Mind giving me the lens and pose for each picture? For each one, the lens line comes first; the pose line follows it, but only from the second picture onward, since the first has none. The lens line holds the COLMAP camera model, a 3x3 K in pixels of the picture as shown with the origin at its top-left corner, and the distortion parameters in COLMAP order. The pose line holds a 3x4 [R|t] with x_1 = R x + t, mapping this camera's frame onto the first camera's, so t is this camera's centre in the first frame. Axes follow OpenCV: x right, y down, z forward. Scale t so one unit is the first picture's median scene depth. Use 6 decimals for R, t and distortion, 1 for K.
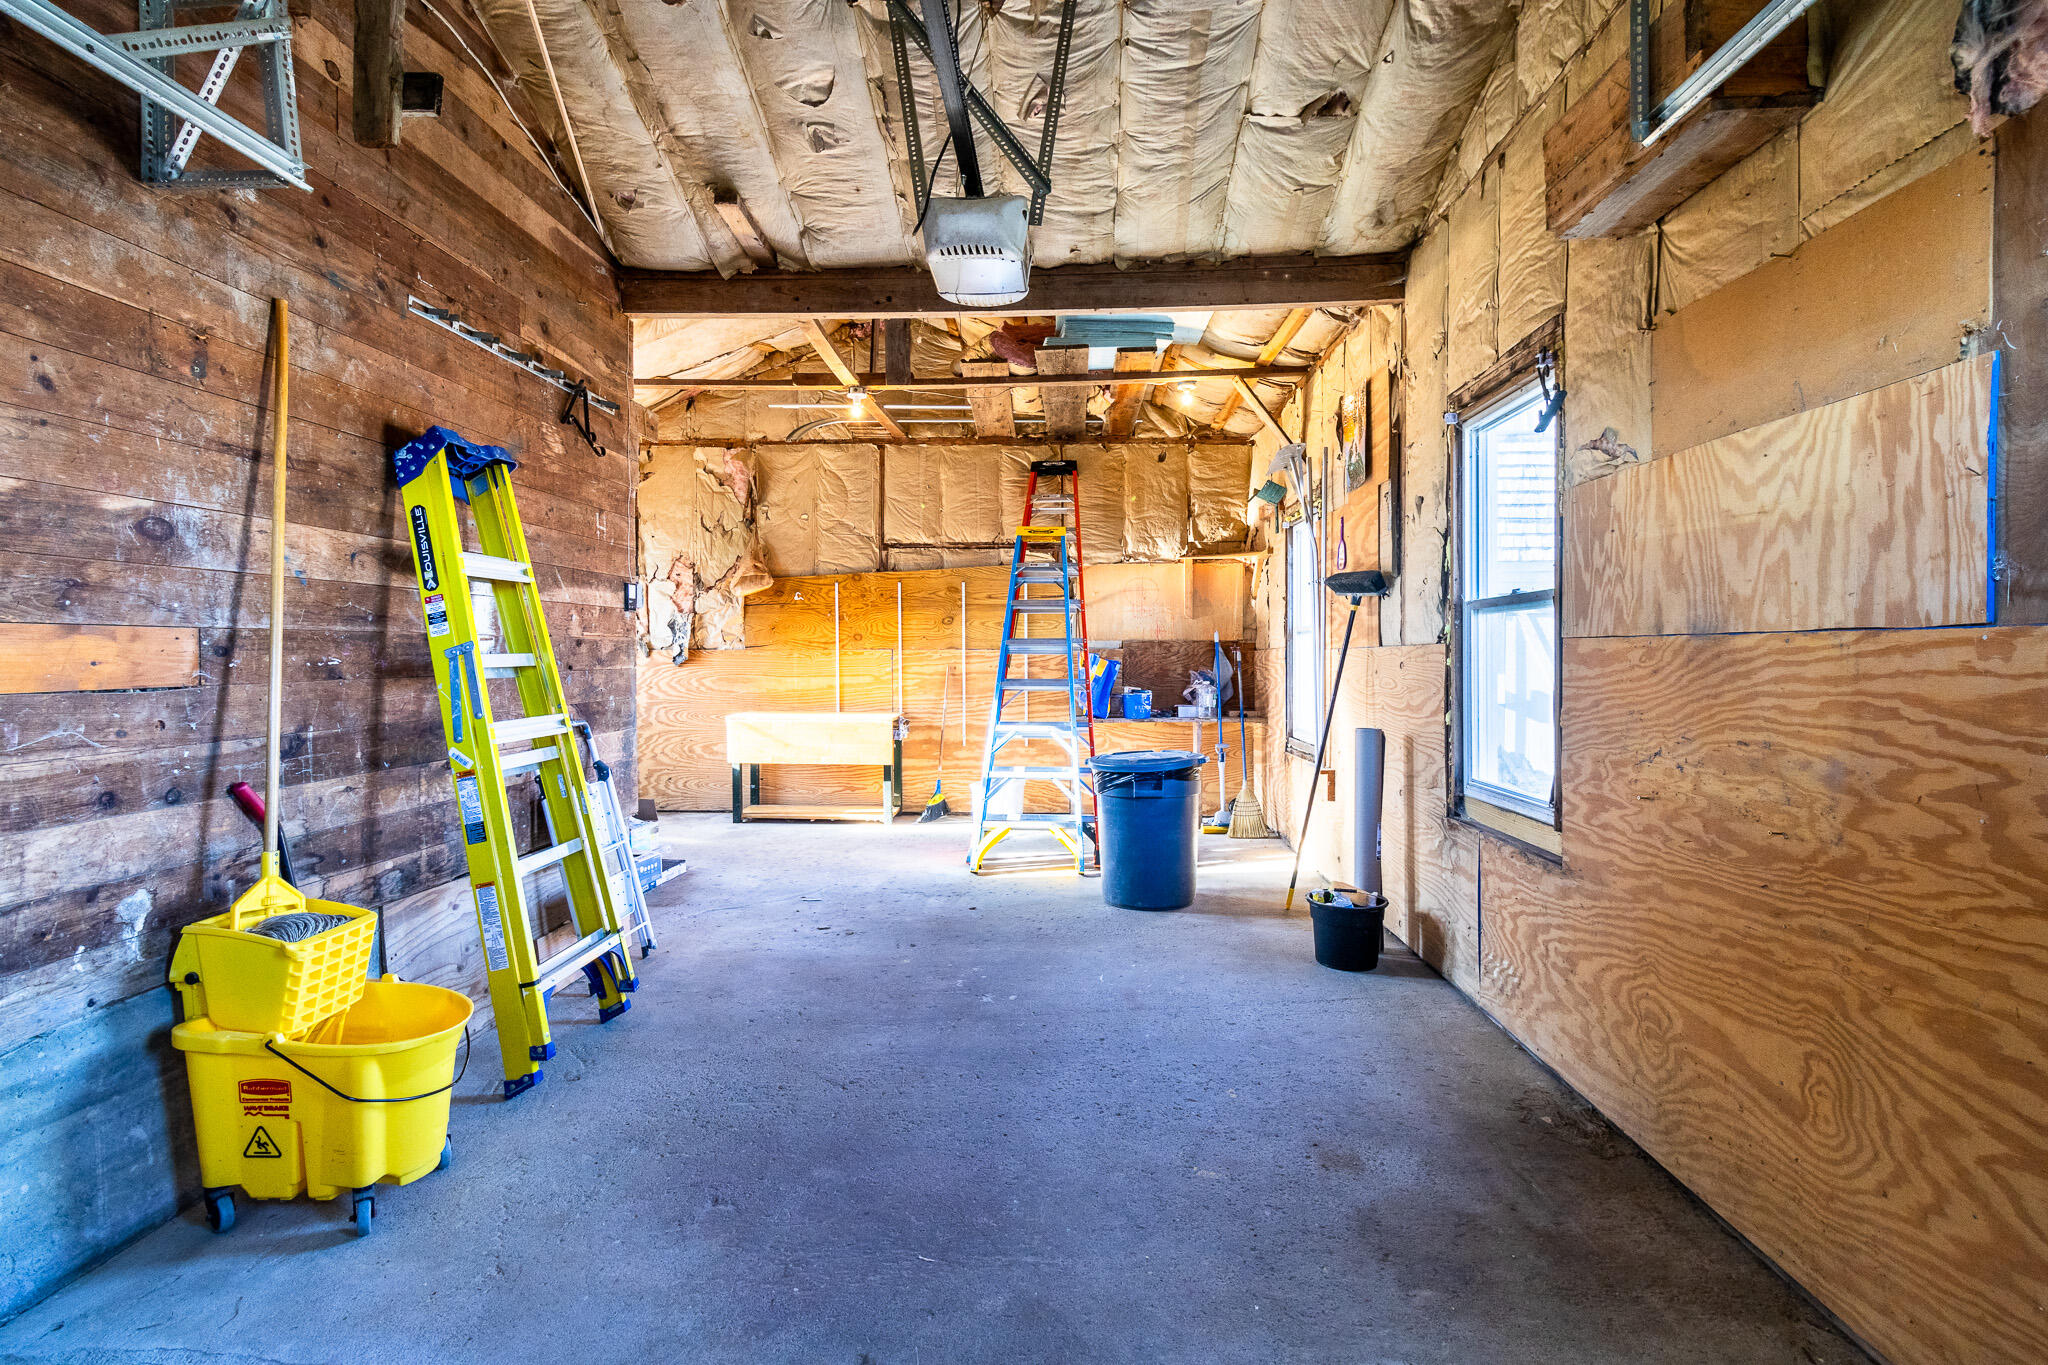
lens RADIAL K [[955.0, 0, 1018.1], [0, 955.0, 665.8], [0, 0, 1]] dist [0.003610, 0.000406]
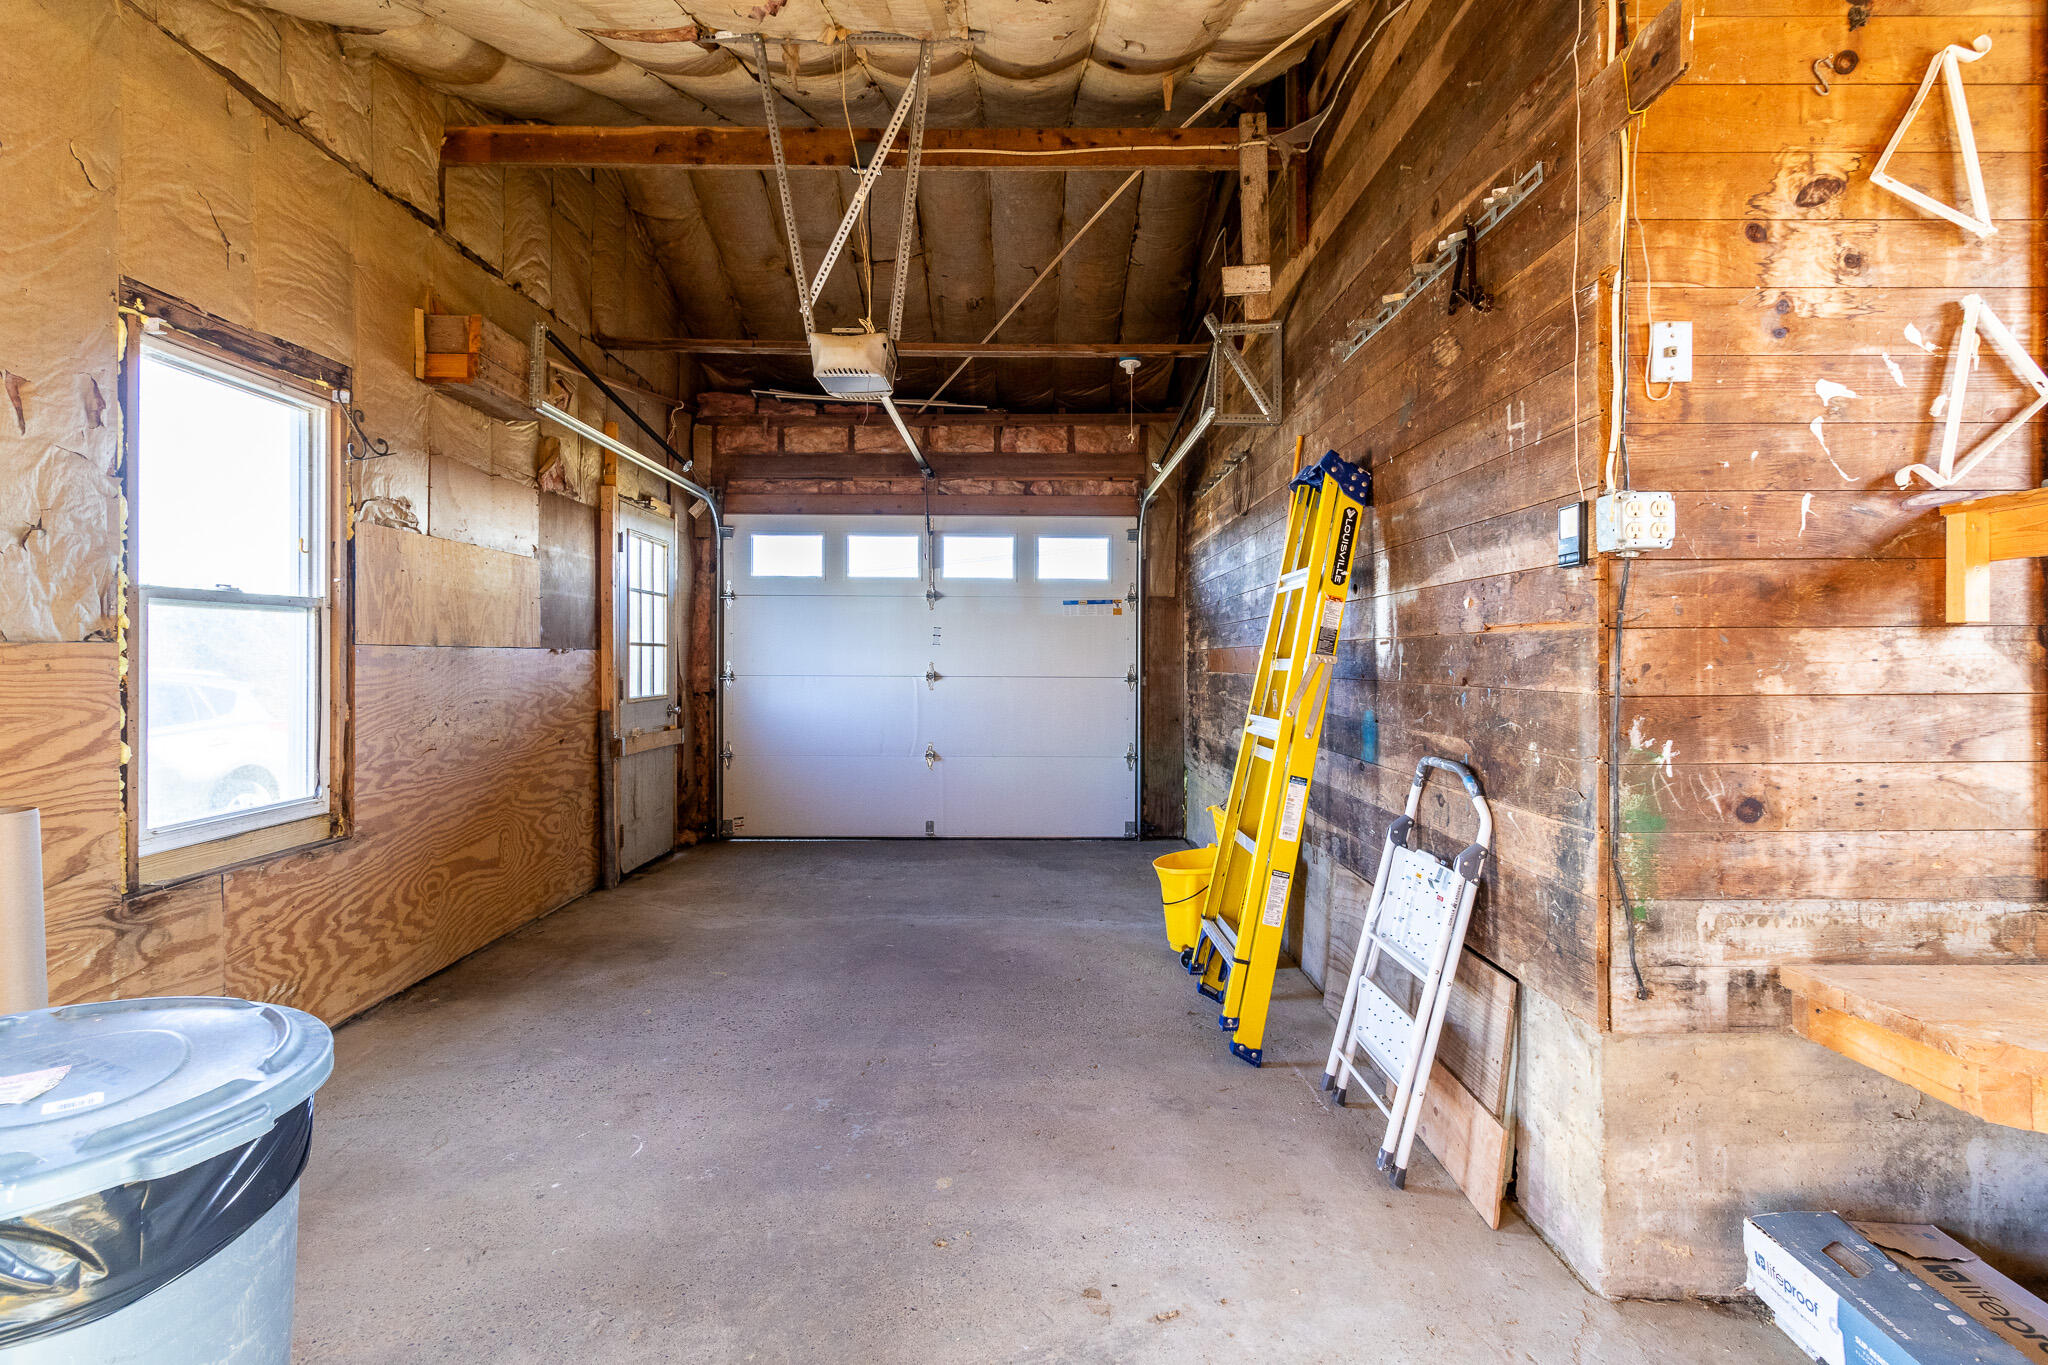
lens RADIAL K [[955.0, 0, 1037.7], [0, 955.0, 658.8], [0, 0, 1]] dist [0.003610, 0.000406]
pose [[-0.996905, -0.000756, -0.078611, -0.123102], [-0.001939, 0.999886, 0.014976, -0.020827], [0.078590, 0.015082, -0.996793, 1.520926]]
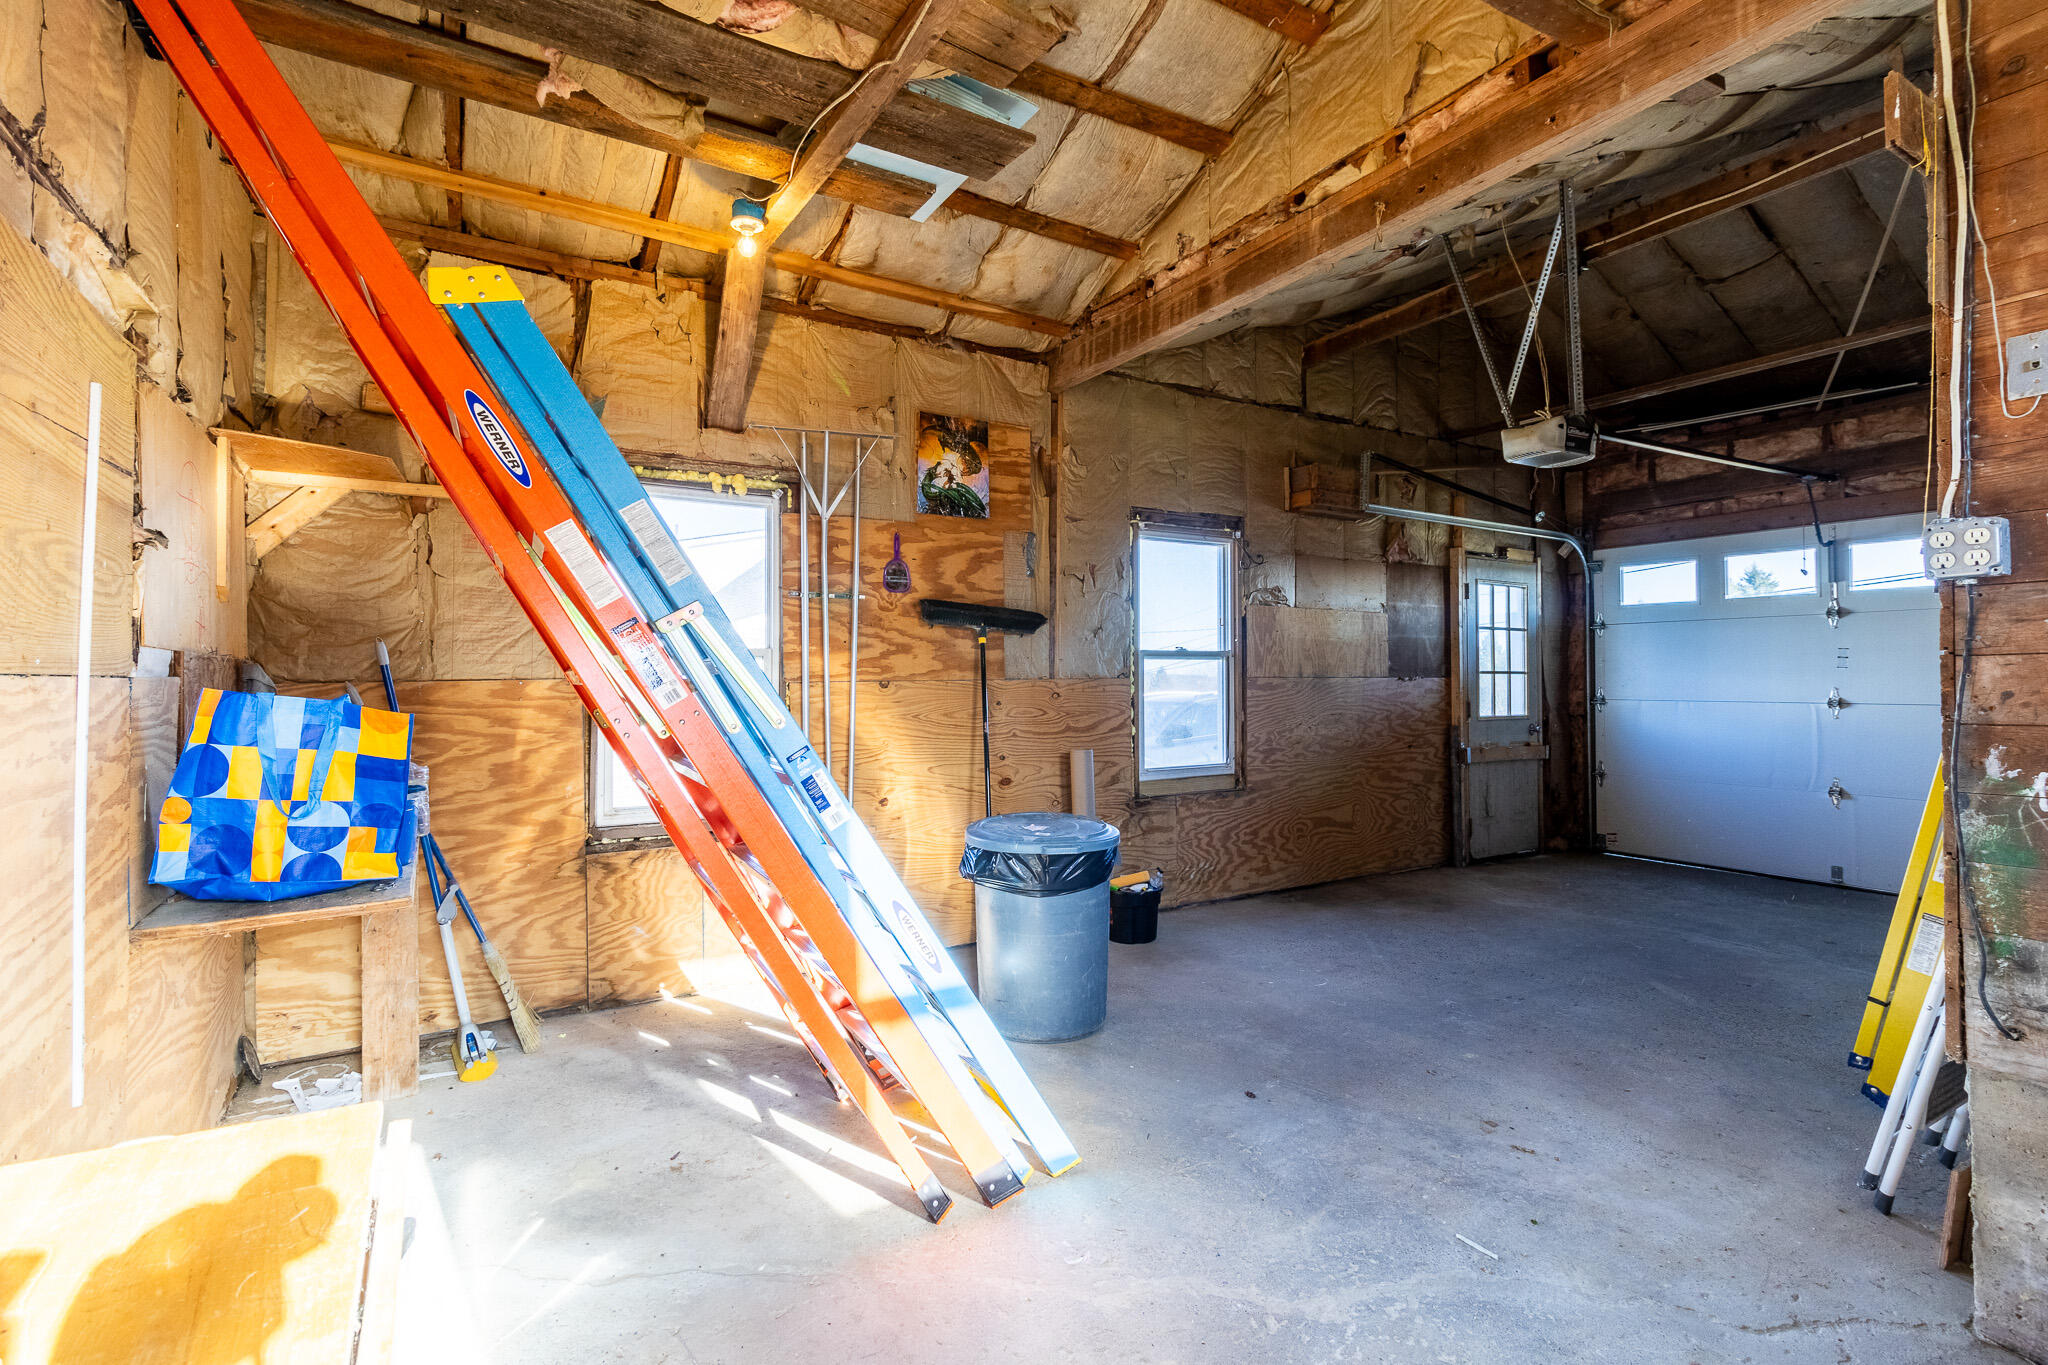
lens RADIAL K [[955.0, 0, 1030.6], [0, 955.0, 672.8], [0, 0, 1]] dist [0.003610, 0.000406]
pose [[-0.573692, 0.011130, 0.818996, -0.560086], [0.014881, 0.999884, -0.003165, -0.026112], [-0.818936, 0.010372, -0.573791, 1.716398]]
